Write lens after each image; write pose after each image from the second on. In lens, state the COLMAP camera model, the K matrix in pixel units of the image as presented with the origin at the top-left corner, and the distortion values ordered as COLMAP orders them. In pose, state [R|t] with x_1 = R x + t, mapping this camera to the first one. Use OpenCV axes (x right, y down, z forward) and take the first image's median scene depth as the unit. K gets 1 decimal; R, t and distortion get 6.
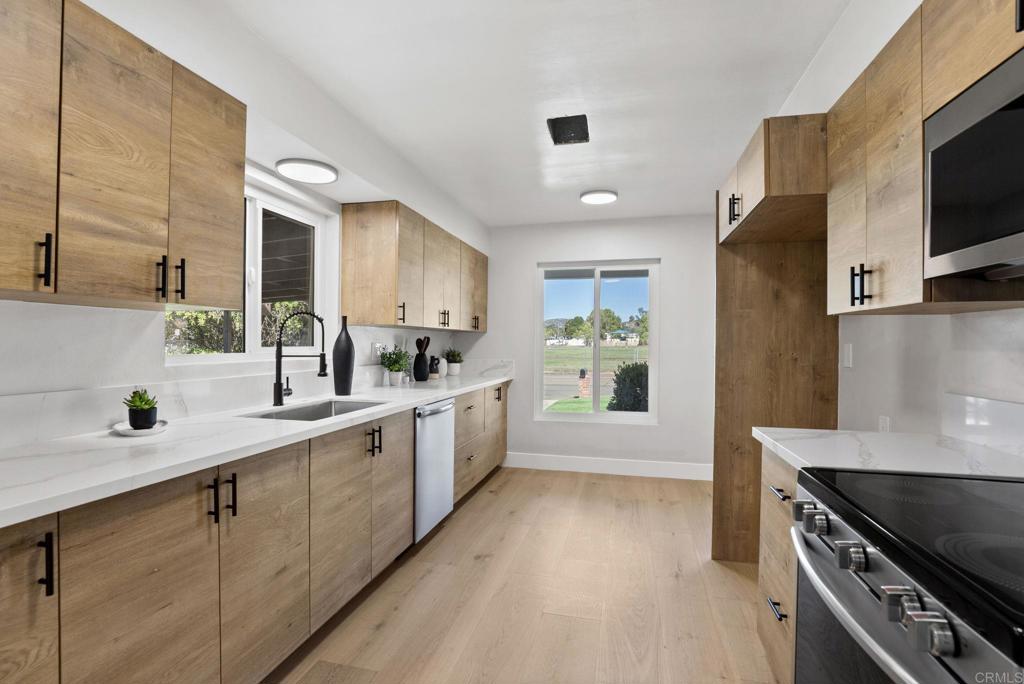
lens RADIAL K [[479.8, 0, 506.3], [0, 479.8, 343.7], [0, 0, 1]] dist [-0.026291, 0.000839]
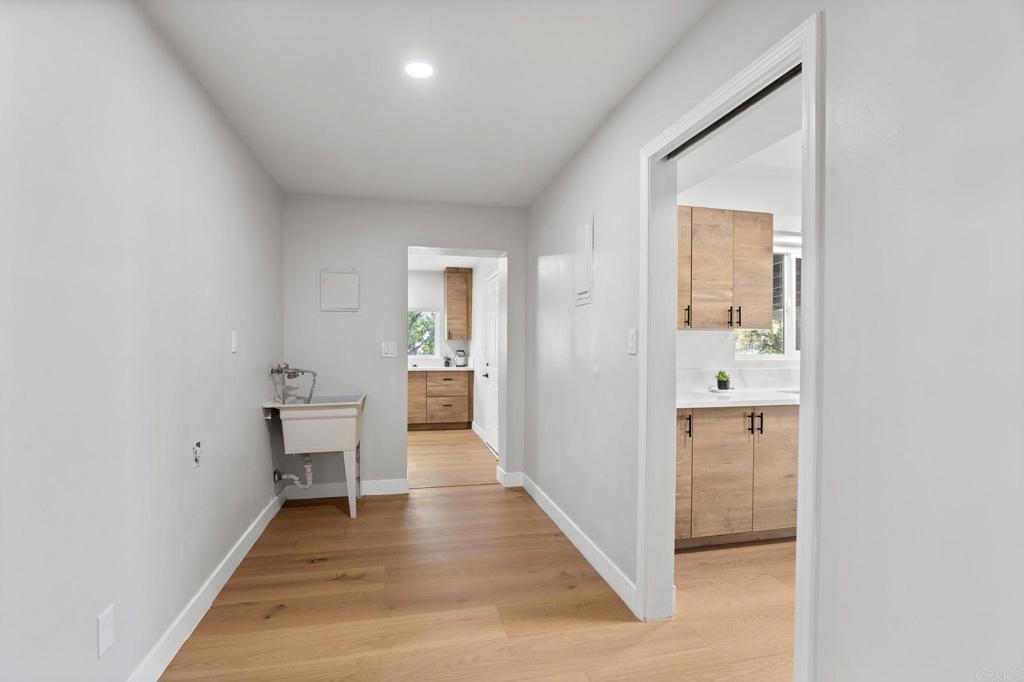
lens RADIAL K [[479.8, 0, 506.3], [0, 479.8, 342.7], [0, 0, 1]] dist [-0.026291, 0.000839]
pose [[0.450828, -0.009481, -0.892560, 0.745939], [-0.004162, 0.999910, -0.012724, 0.007702], [0.892601, 0.009451, 0.450748, -0.881510]]
